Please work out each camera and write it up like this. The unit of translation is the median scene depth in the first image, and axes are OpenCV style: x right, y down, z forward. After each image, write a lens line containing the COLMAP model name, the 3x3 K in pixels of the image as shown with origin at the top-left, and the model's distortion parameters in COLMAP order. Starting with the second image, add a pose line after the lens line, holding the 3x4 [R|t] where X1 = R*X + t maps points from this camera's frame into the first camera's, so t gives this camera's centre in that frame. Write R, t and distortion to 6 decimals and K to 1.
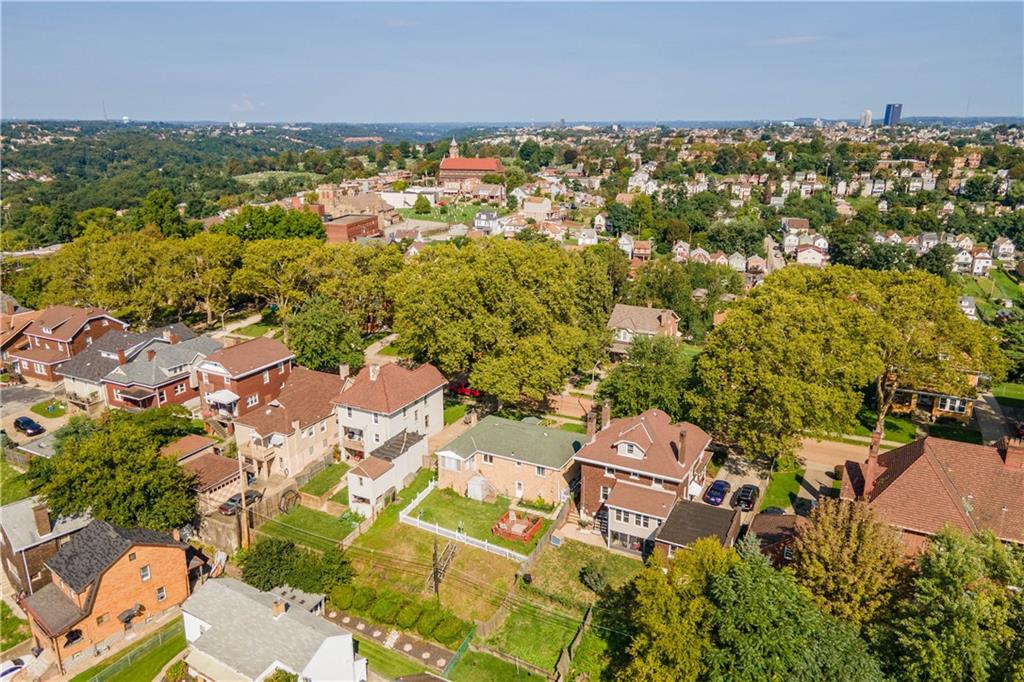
lens RADIAL K [[730.9, 0, 512.0], [0, 730.9, 342.4], [0, 0, 1]] dist [0.042661, 0.006247]
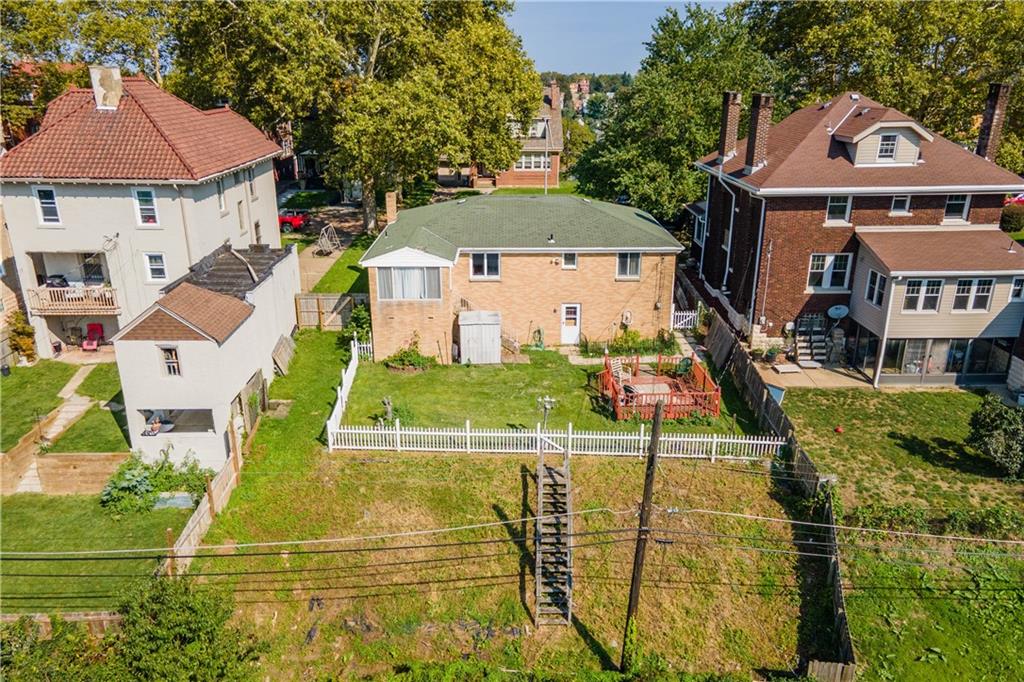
lens RADIAL K [[730.9, 0, 510.2], [0, 730.9, 338.1], [0, 0, 1]] dist [0.042661, 0.006247]
pose [[0.880109, -0.156765, 0.448144, -0.211489], [0.133579, 0.987547, 0.083116, 0.168182], [-0.455593, -0.013289, 0.890089, 0.632608]]
